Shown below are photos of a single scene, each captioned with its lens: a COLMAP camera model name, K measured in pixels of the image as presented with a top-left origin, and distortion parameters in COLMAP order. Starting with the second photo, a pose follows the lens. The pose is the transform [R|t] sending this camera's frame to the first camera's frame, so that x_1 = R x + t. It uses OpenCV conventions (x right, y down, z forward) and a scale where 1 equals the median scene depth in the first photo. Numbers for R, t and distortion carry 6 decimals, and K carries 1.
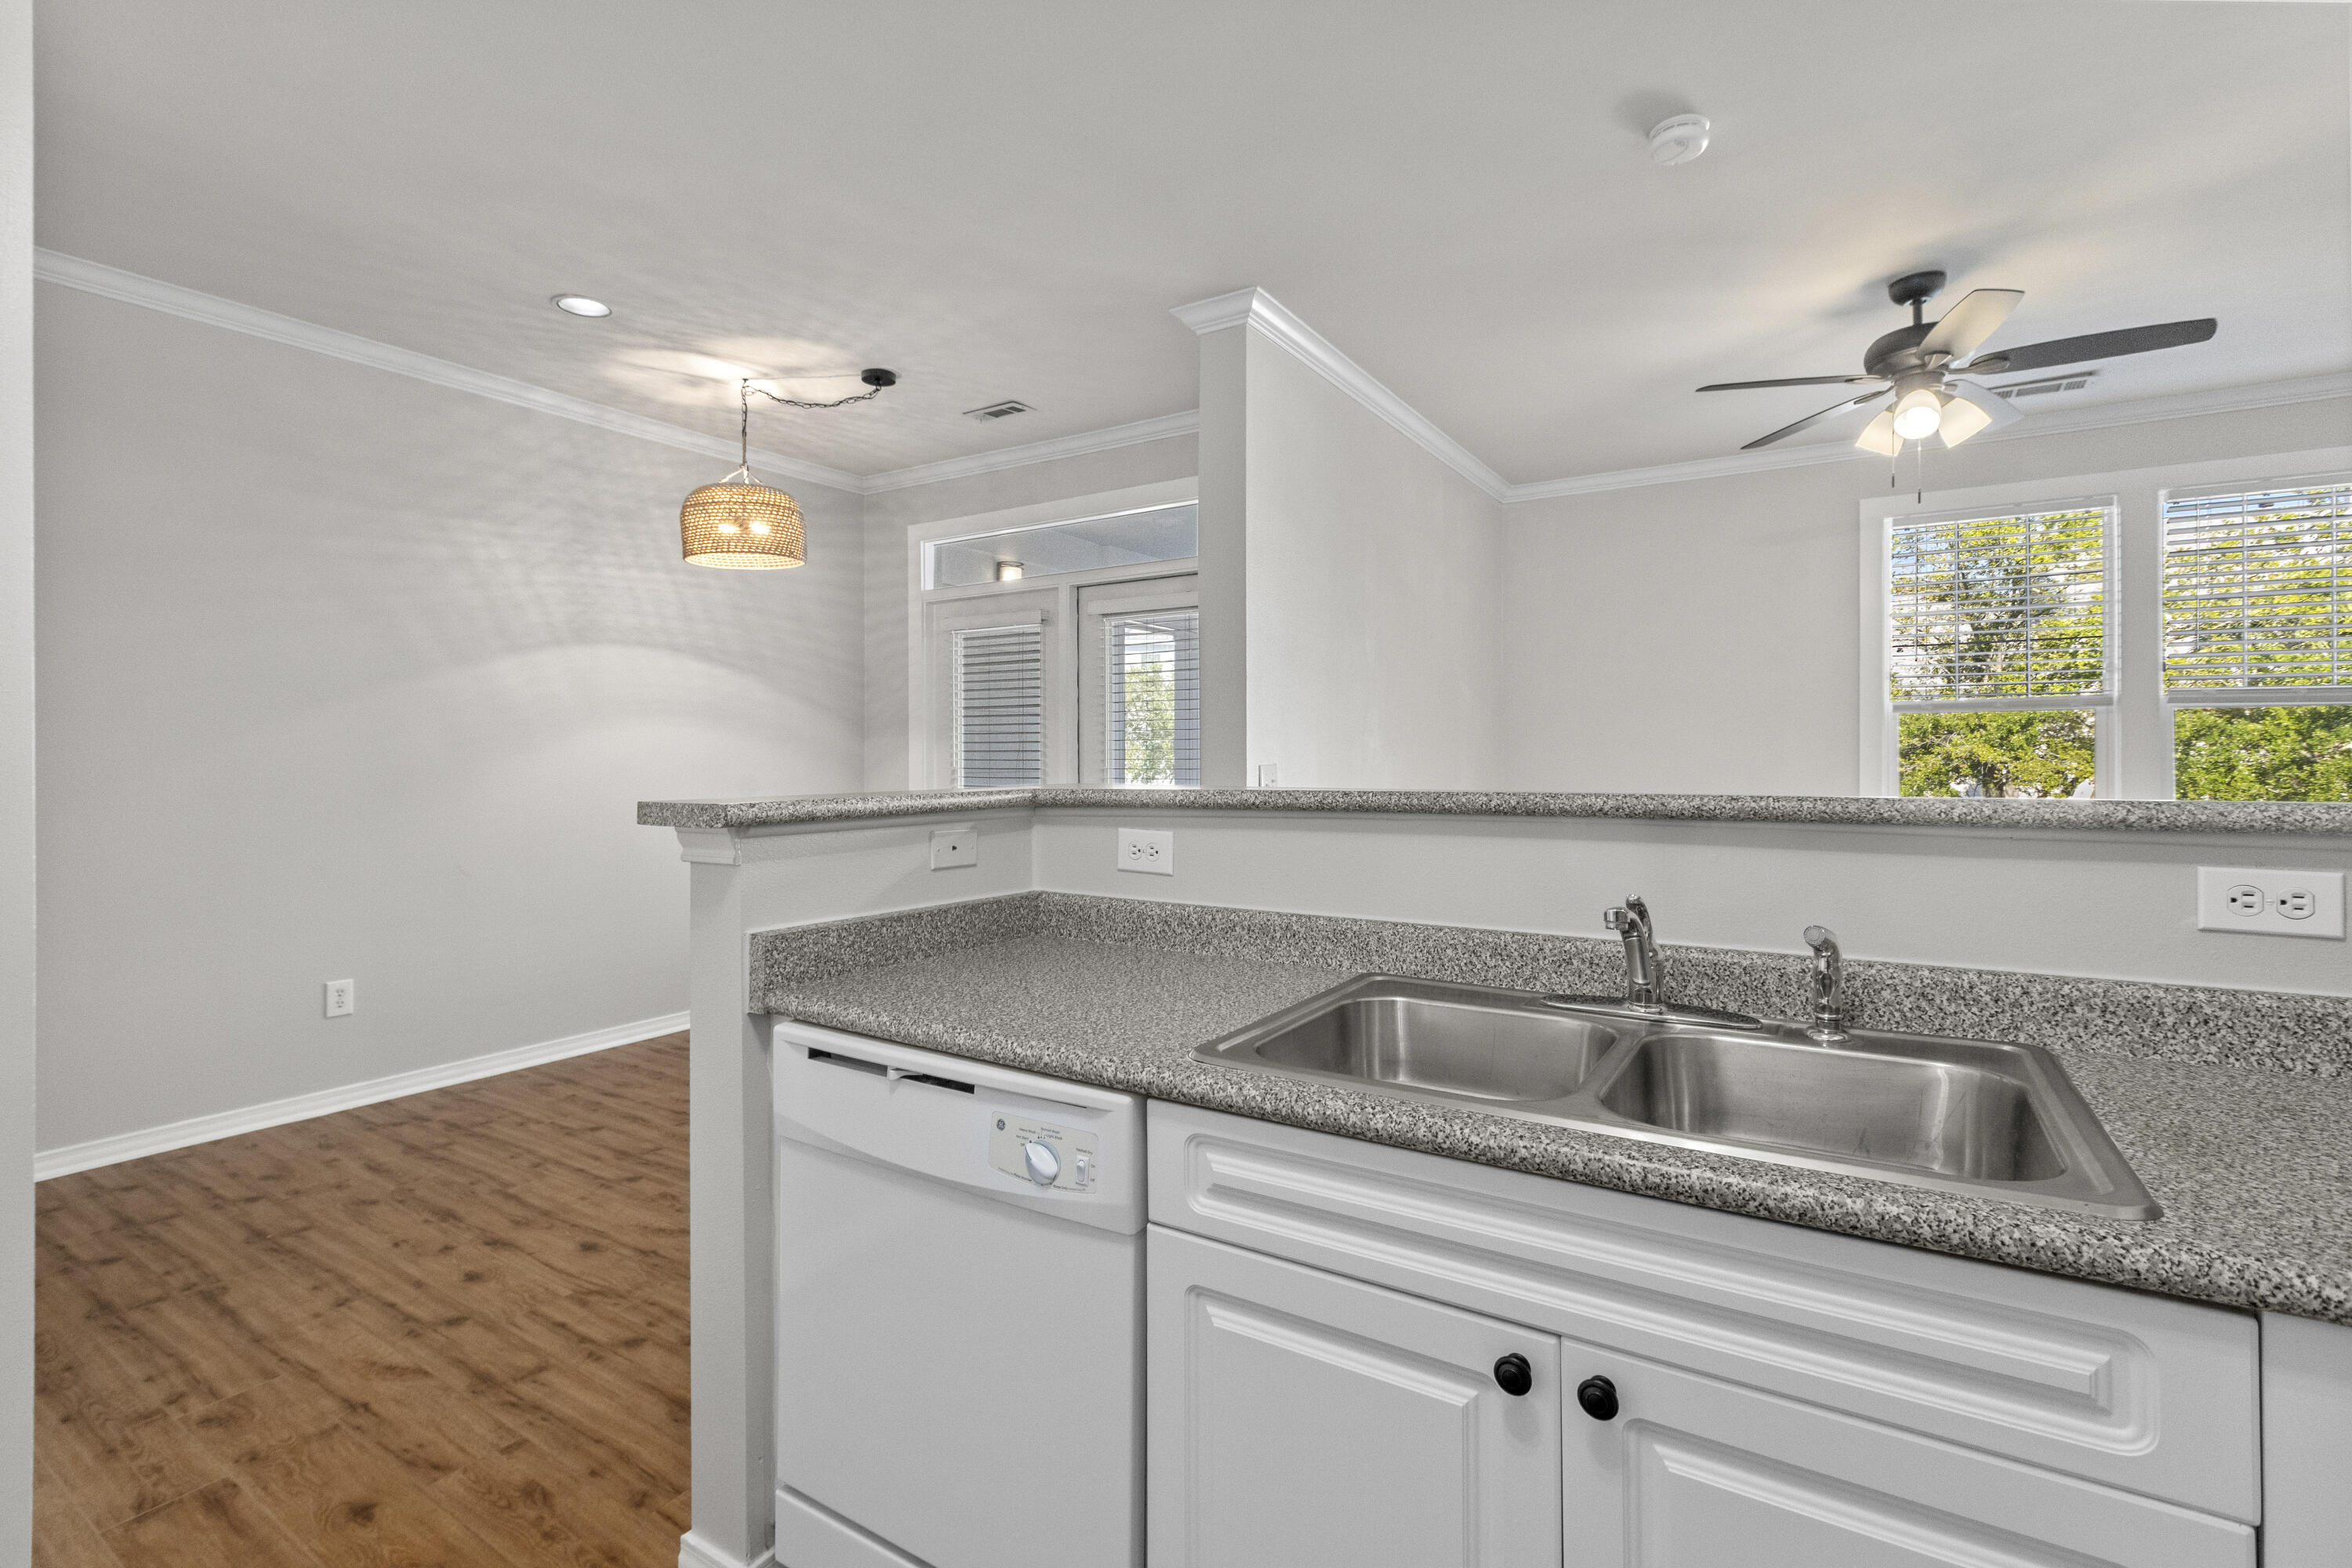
lens RADIAL K [[1064.6, 0, 1156.4], [0, 1064.6, 749.9], [0, 0, 1]] dist [0.004145, -0.002562]
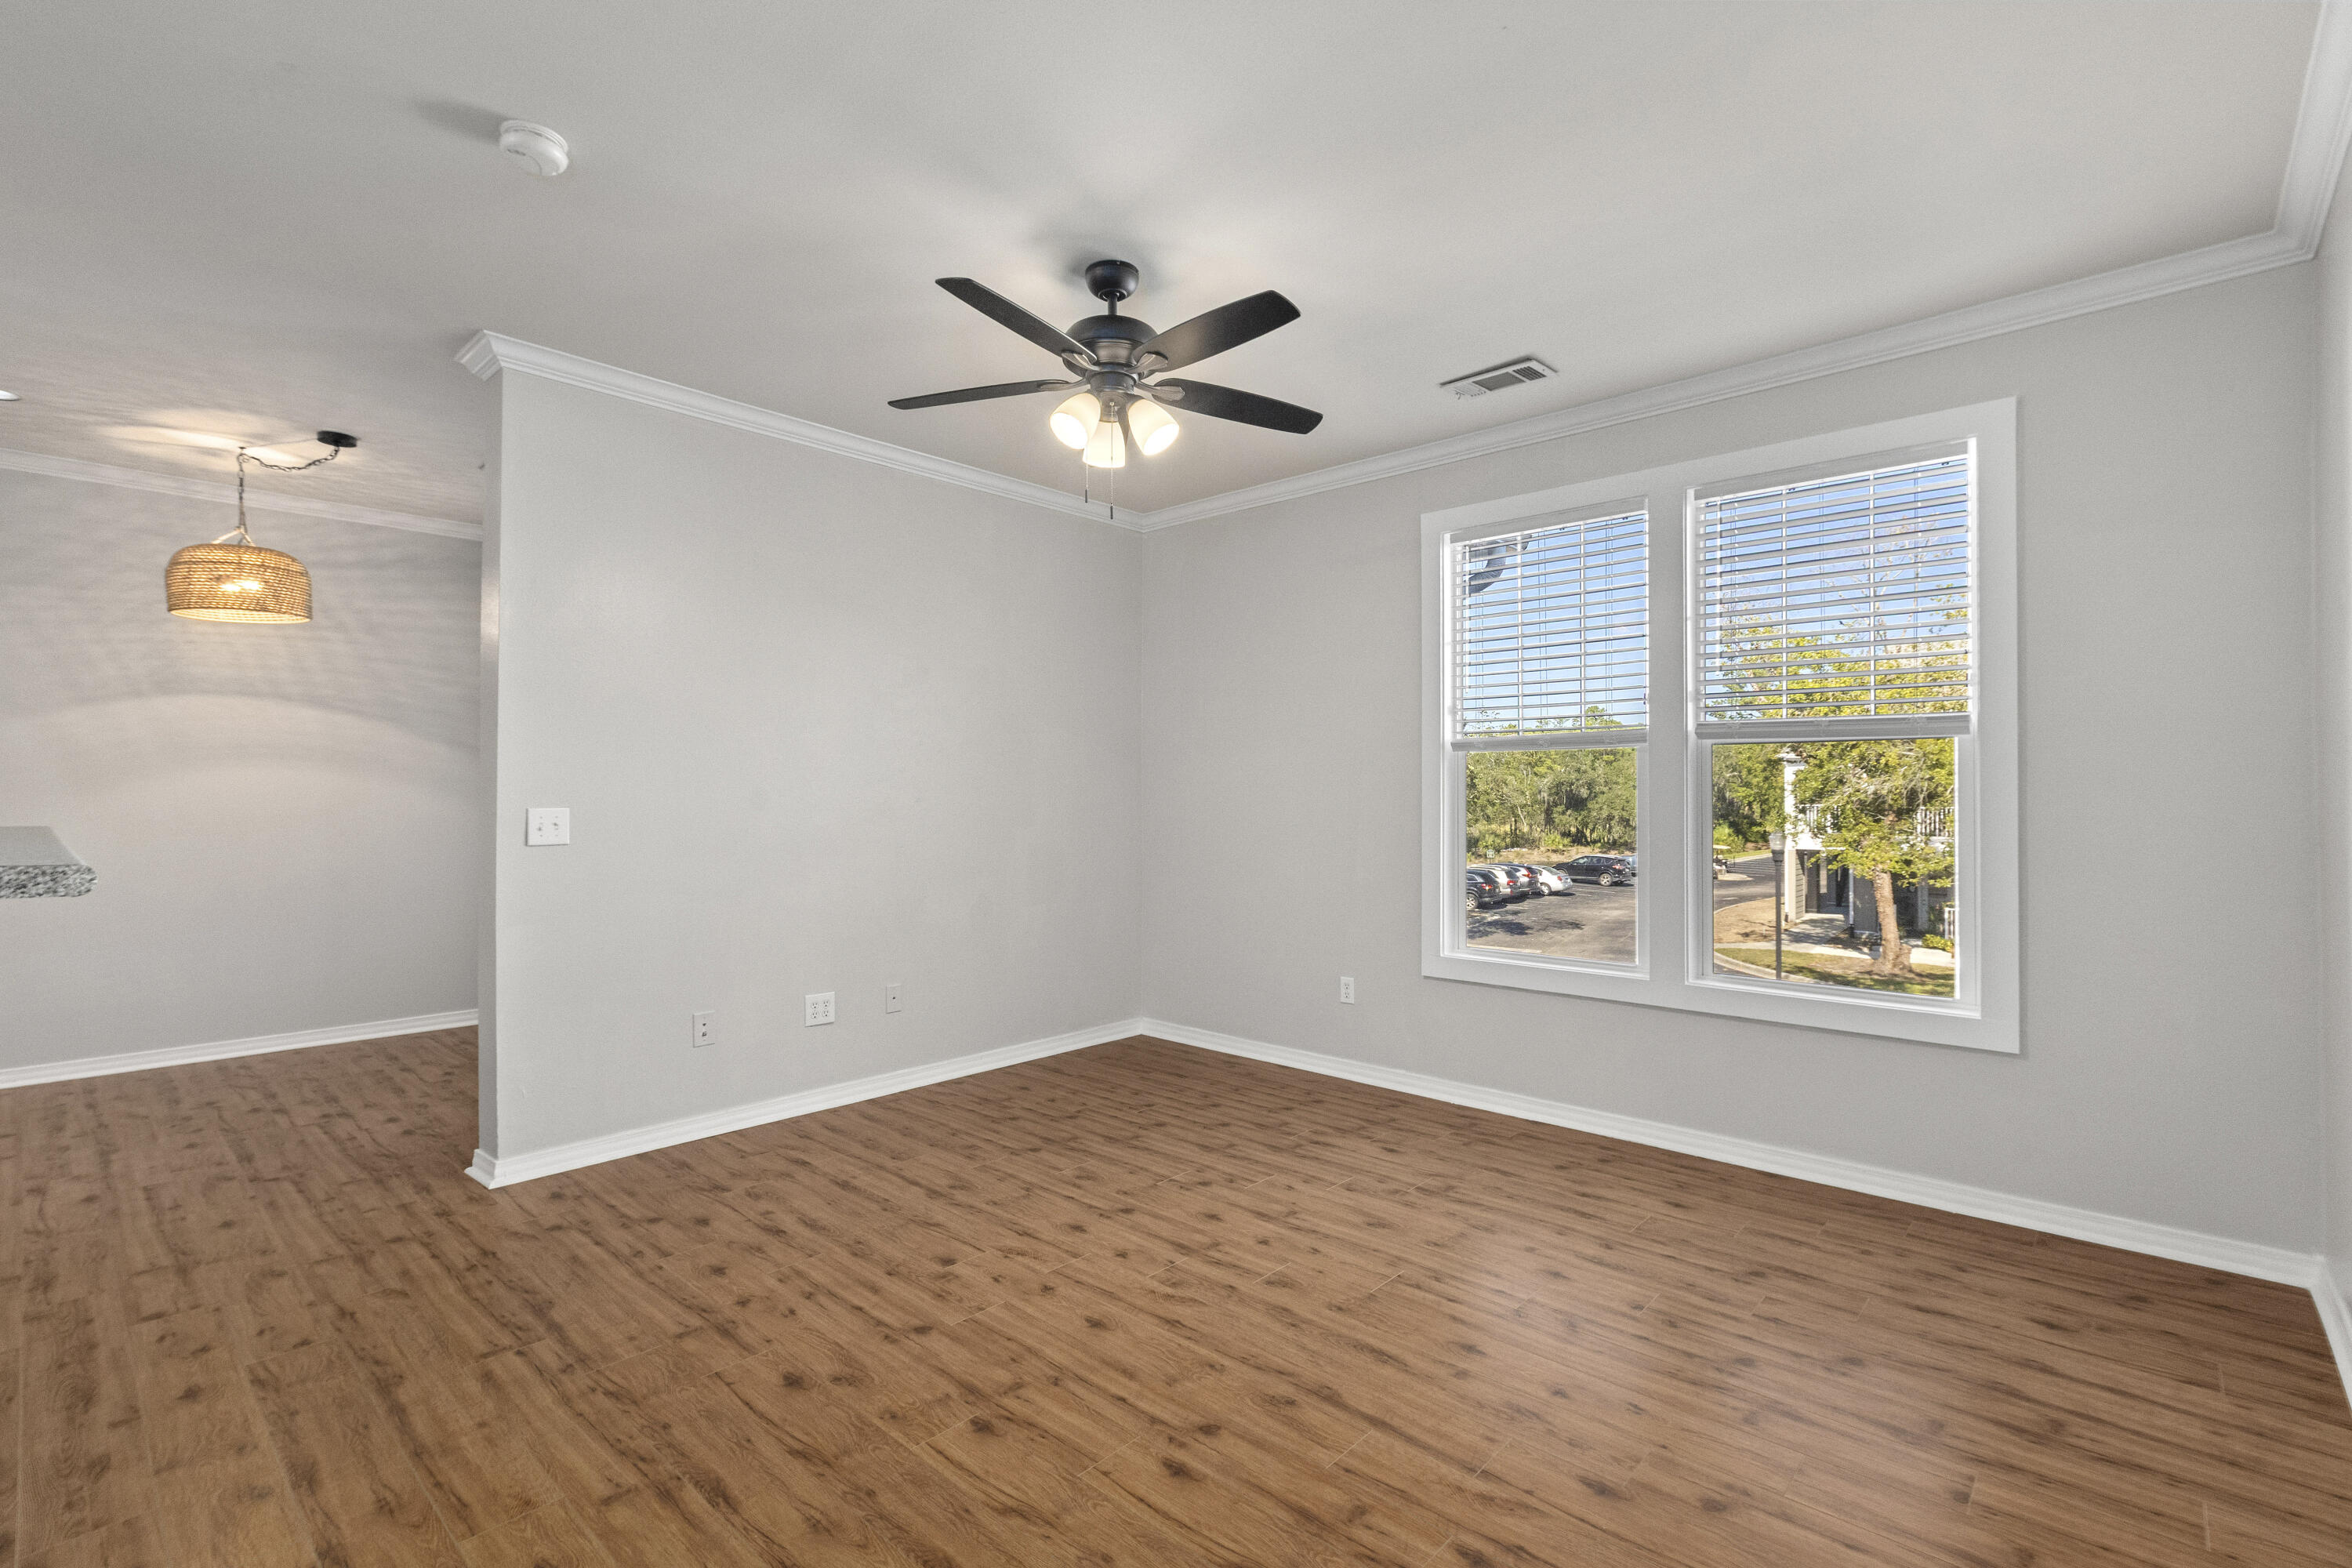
lens RADIAL K [[1064.6, 0, 1164.8], [0, 1064.6, 786.2], [0, 0, 1]] dist [0.004145, -0.002562]
pose [[0.984094, 0.002270, -0.177635, 0.808879], [-0.002711, 0.999994, -0.002239, -0.006335], [0.177629, 0.002685, 0.984094, 0.117320]]
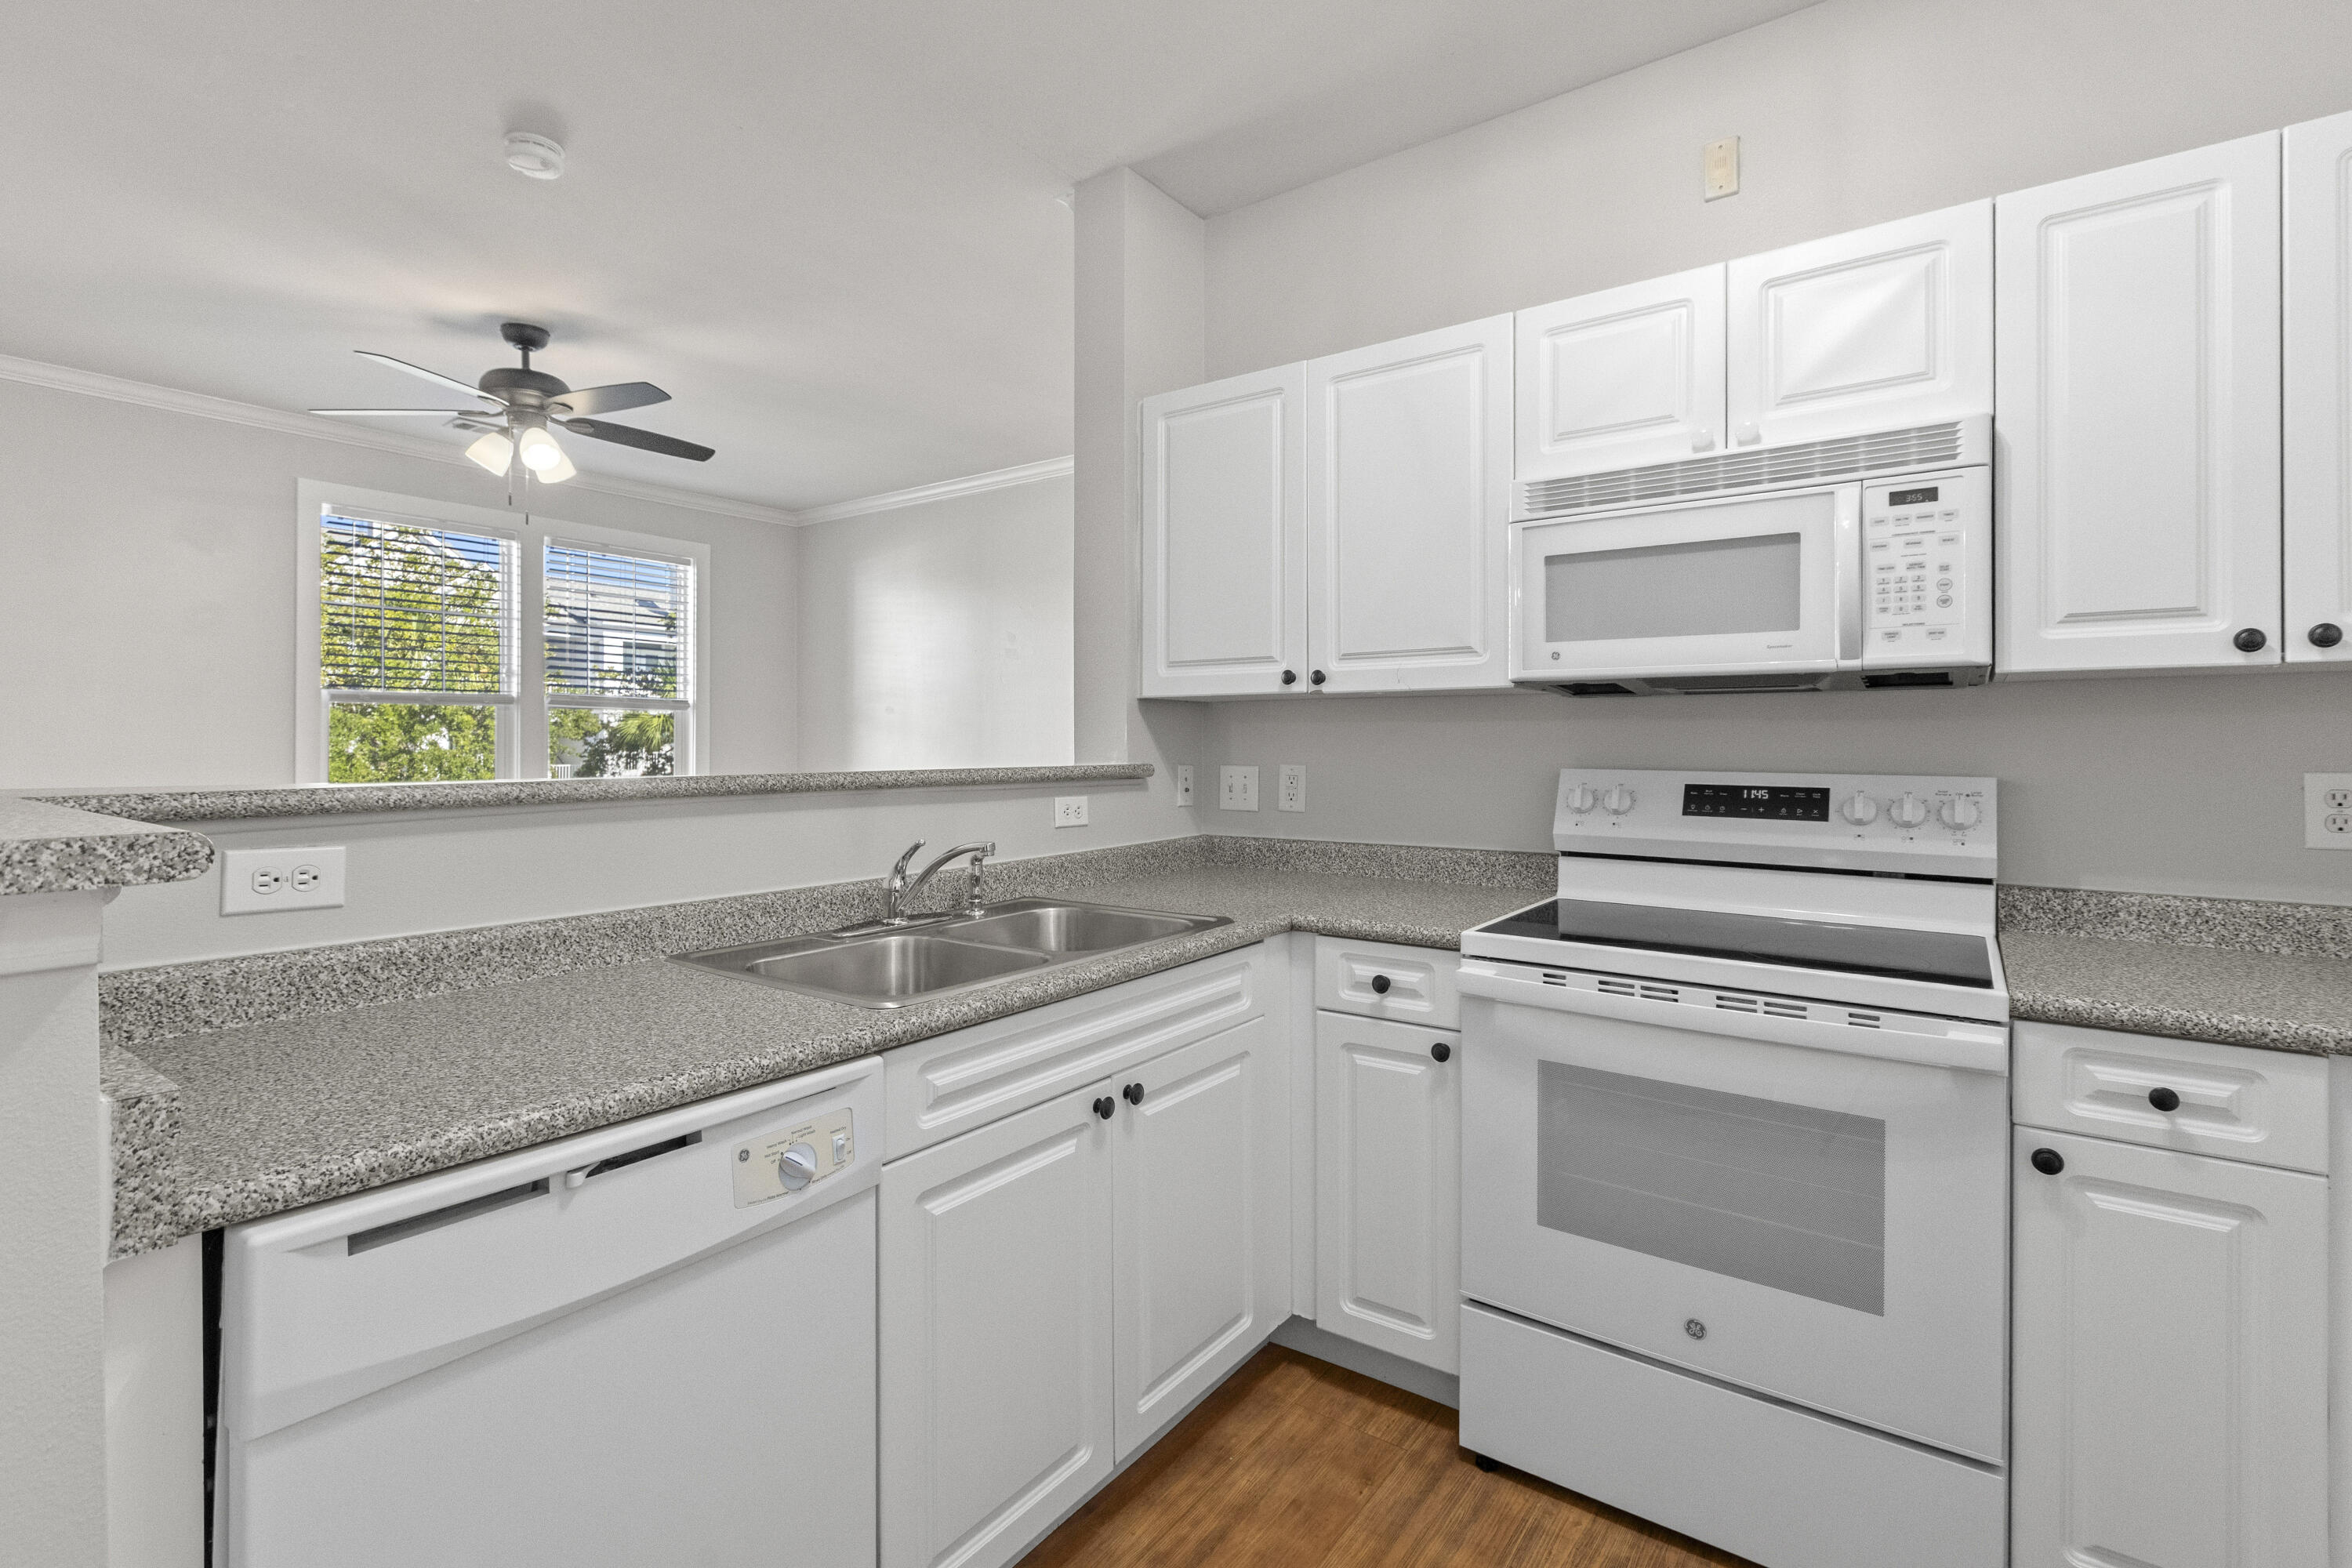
lens RADIAL K [[1064.6, 0, 1195.1], [0, 1064.6, 743.5], [0, 0, 1]] dist [0.004145, -0.002562]
pose [[0.045422, 0.005142, 0.998955, -0.348458], [-0.007583, 0.999960, -0.004802, 0.003443], [-0.998939, -0.007357, 0.045459, 0.201084]]
